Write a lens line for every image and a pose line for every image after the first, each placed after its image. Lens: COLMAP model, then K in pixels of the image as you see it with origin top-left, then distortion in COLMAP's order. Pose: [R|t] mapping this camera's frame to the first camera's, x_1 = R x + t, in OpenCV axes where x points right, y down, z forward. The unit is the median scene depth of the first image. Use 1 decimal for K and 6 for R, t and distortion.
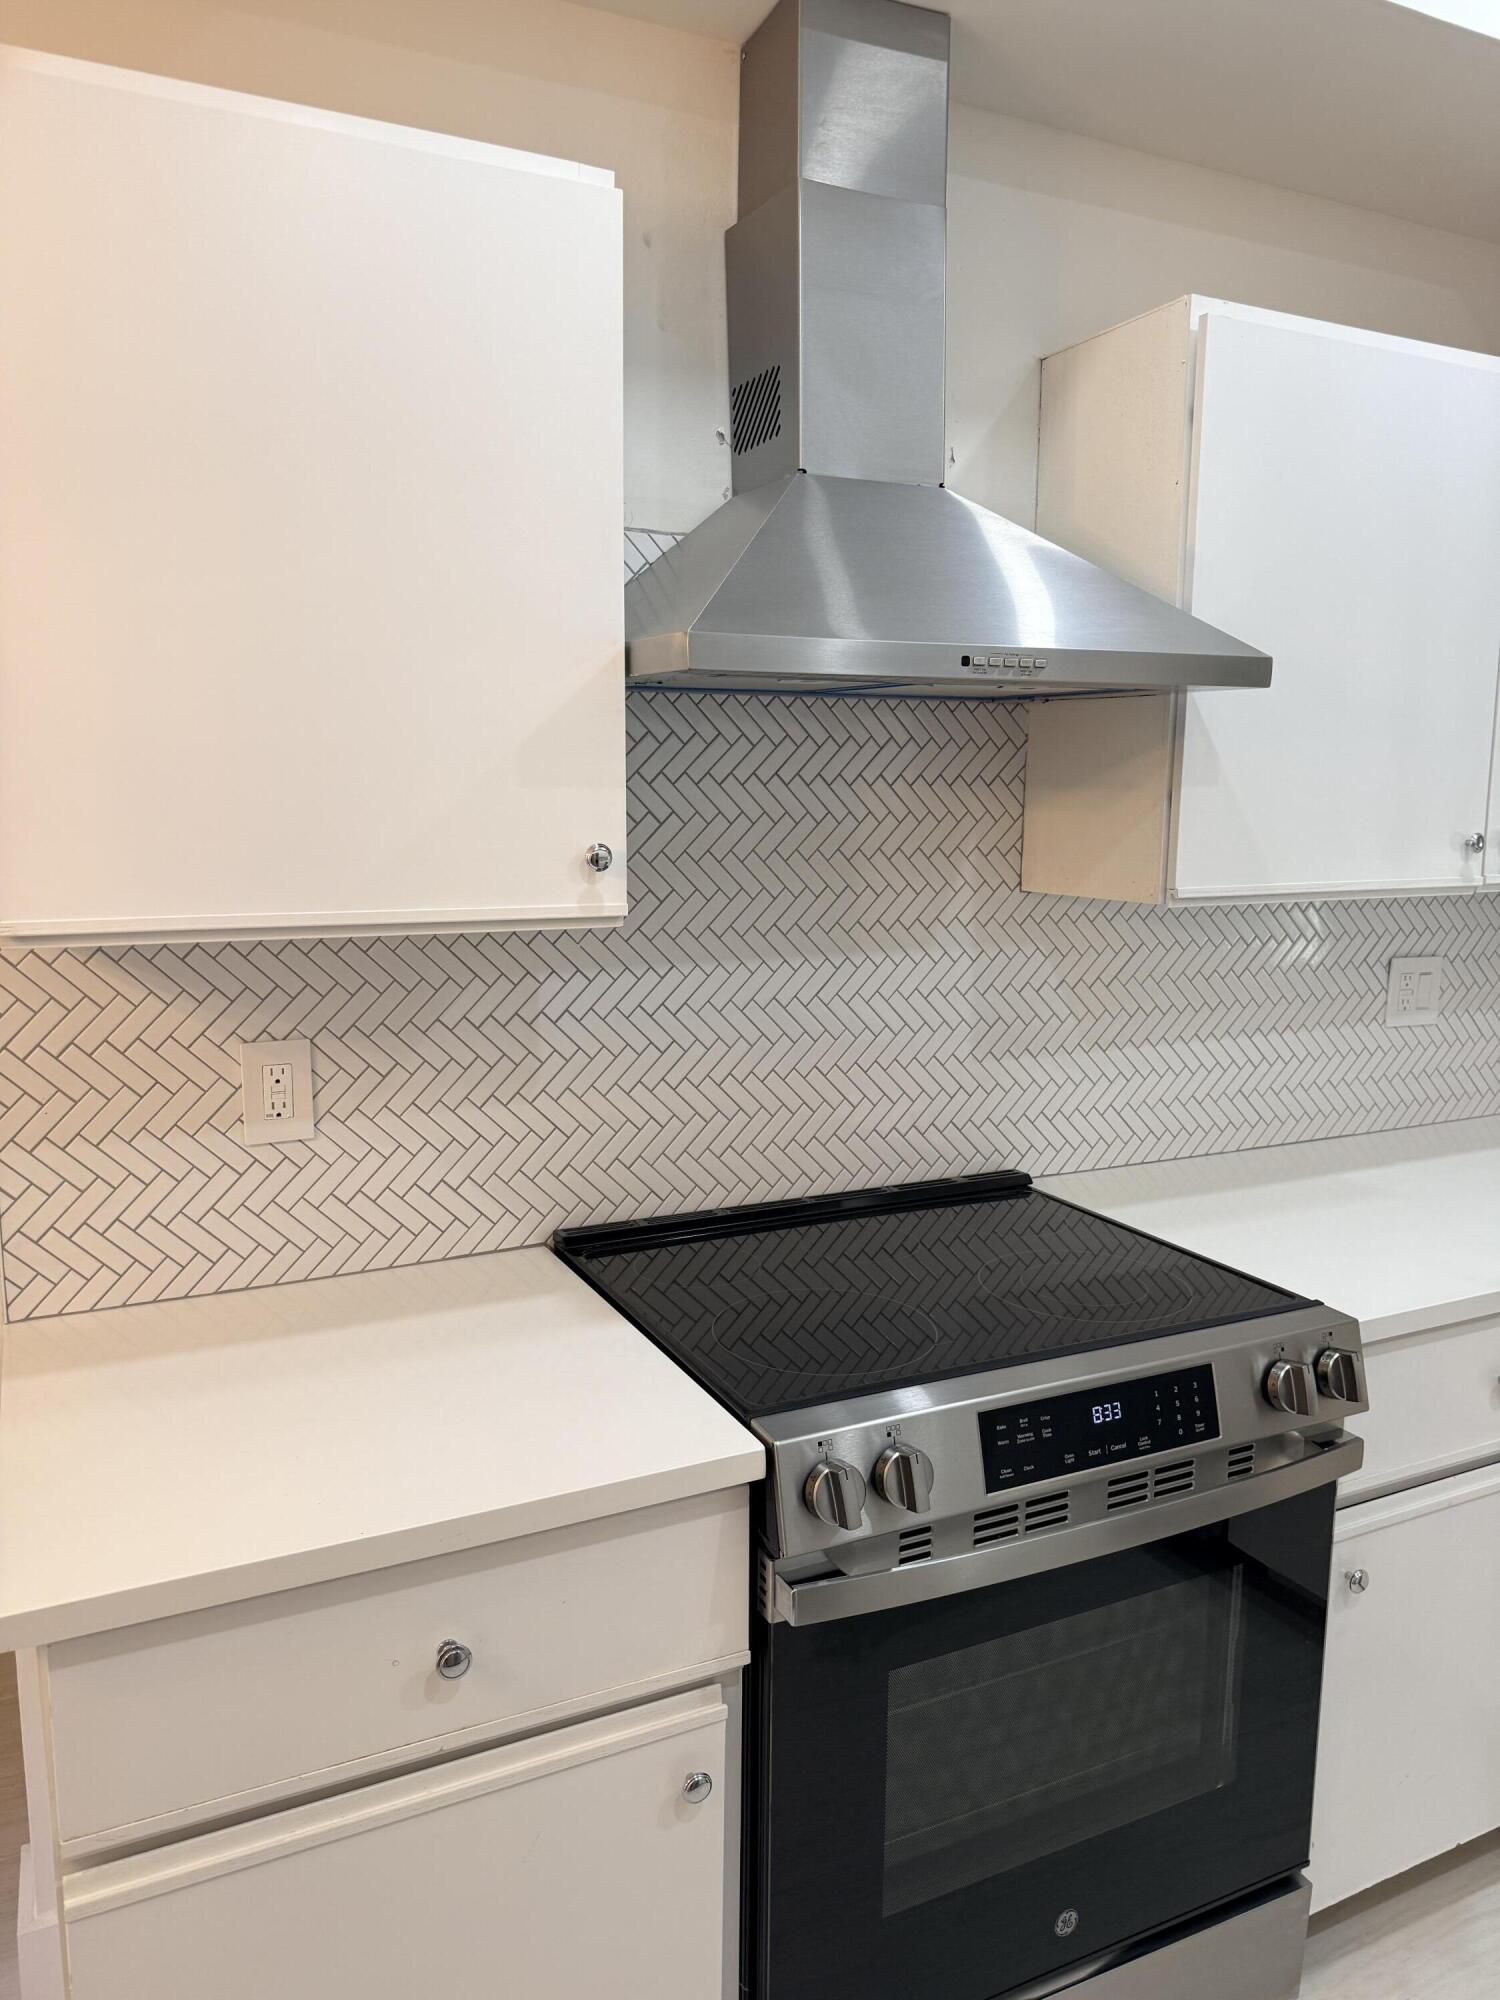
lens RADIAL K [[1399.5, 0, 744.7], [0, 1399.5, 1005.0], [0, 0, 1]] dist [0.050860, -0.041290]
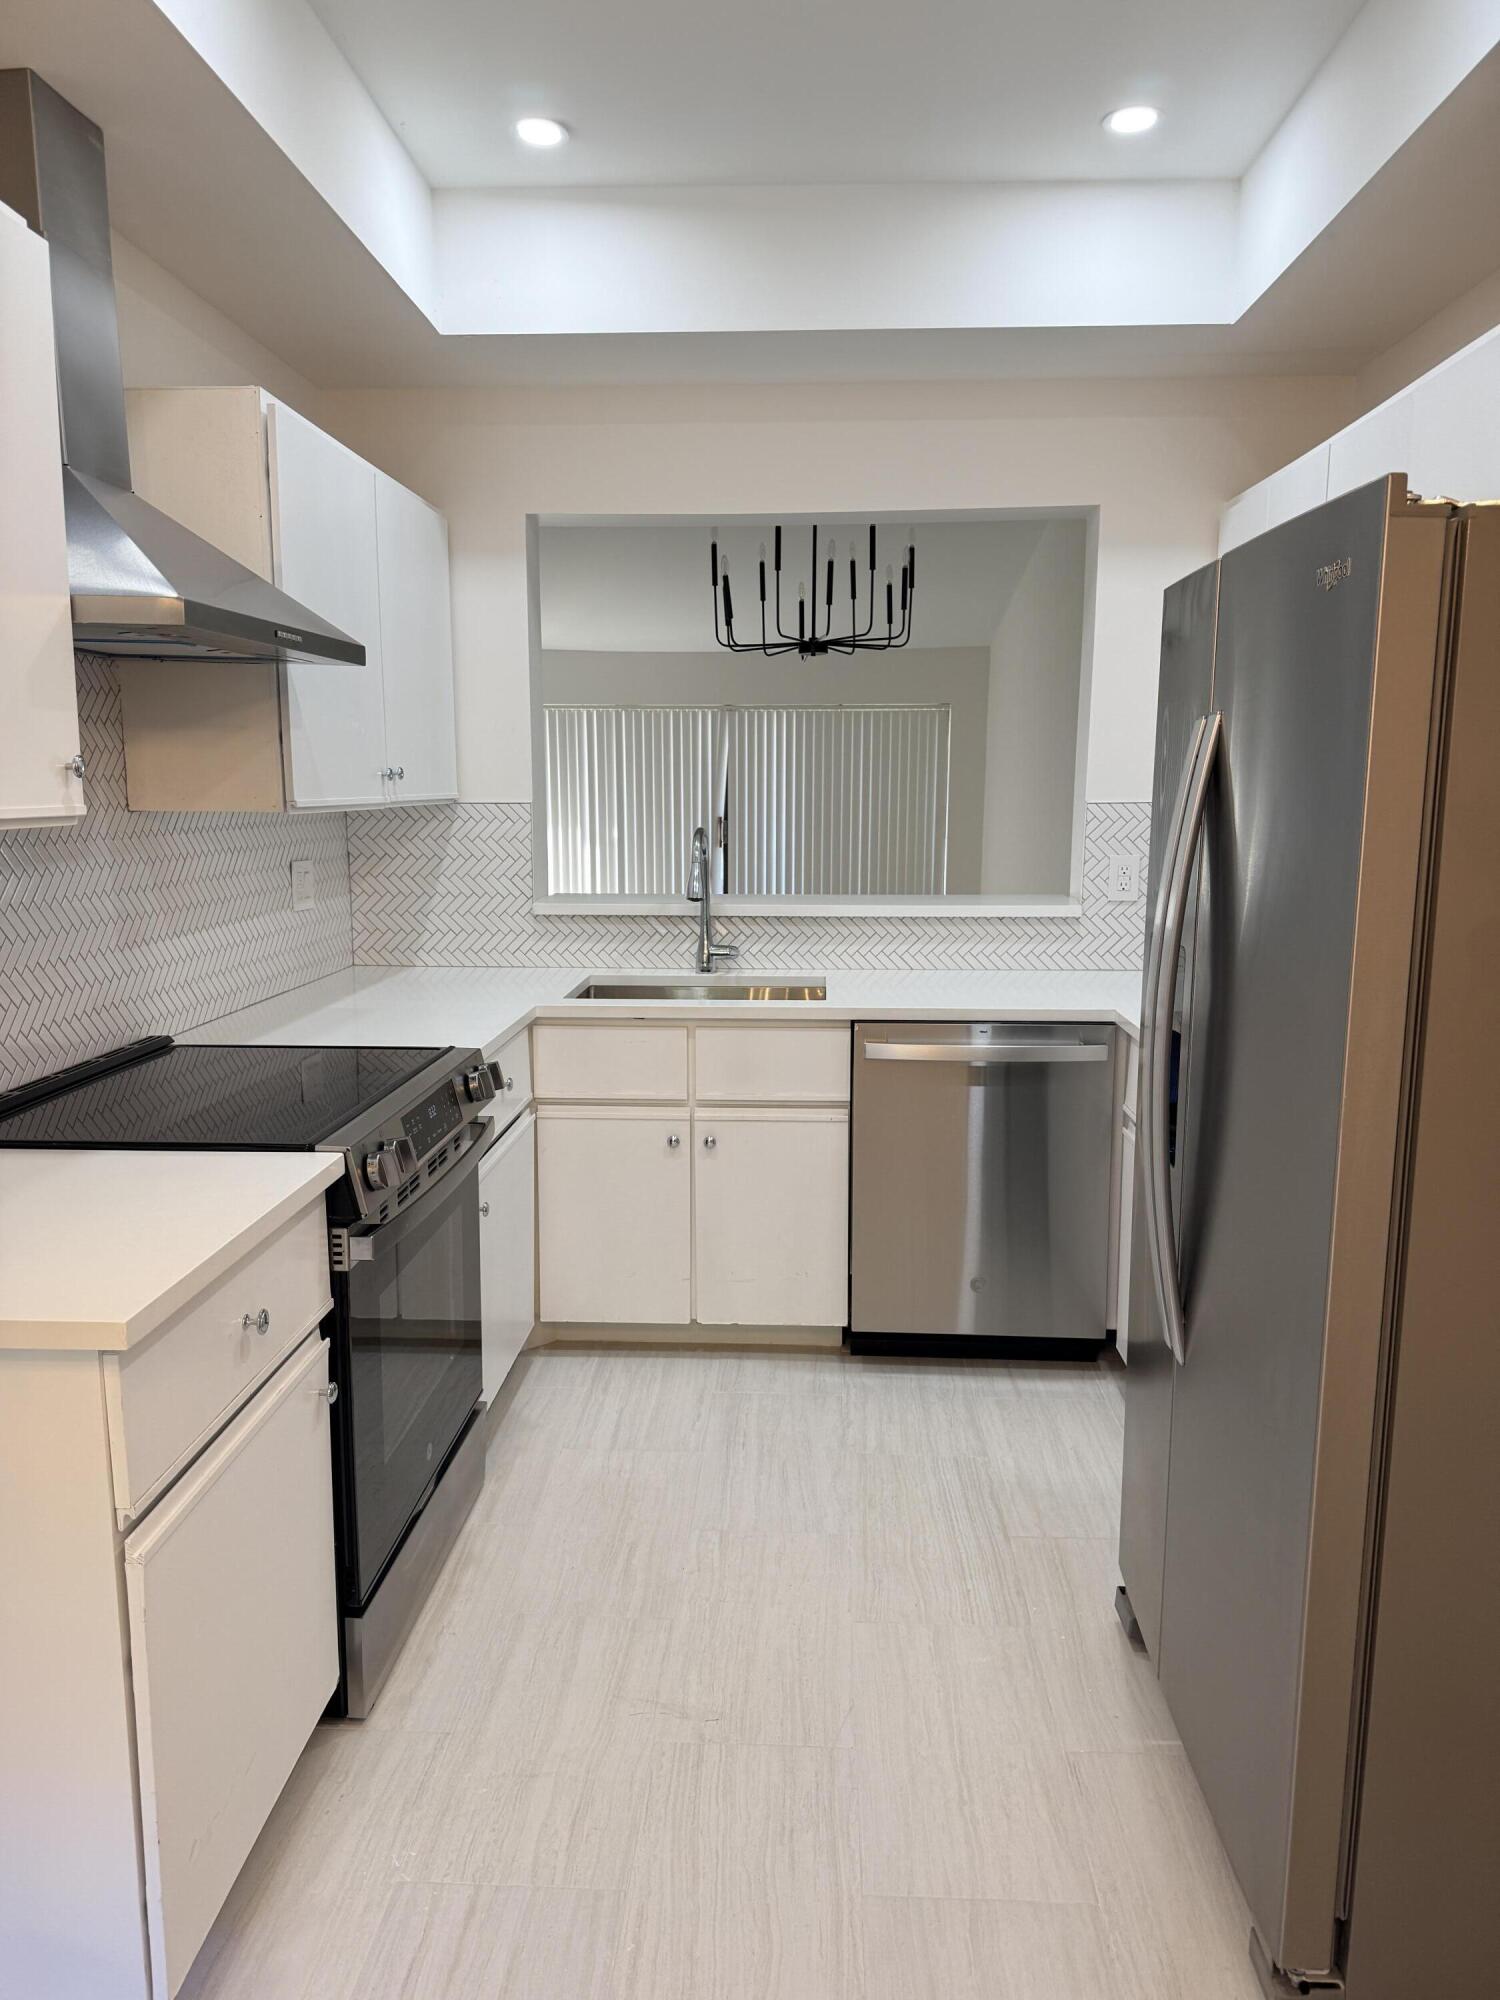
lens RADIAL K [[1399.5, 0, 749.4], [0, 1399.5, 1012.9], [0, 0, 1]] dist [0.050860, -0.041290]
pose [[0.490318, -0.145866, 0.859251, -0.741079], [0.125256, 0.987454, 0.096154, 0.051599], [-0.862496, 0.060480, 0.502437, -0.108867]]
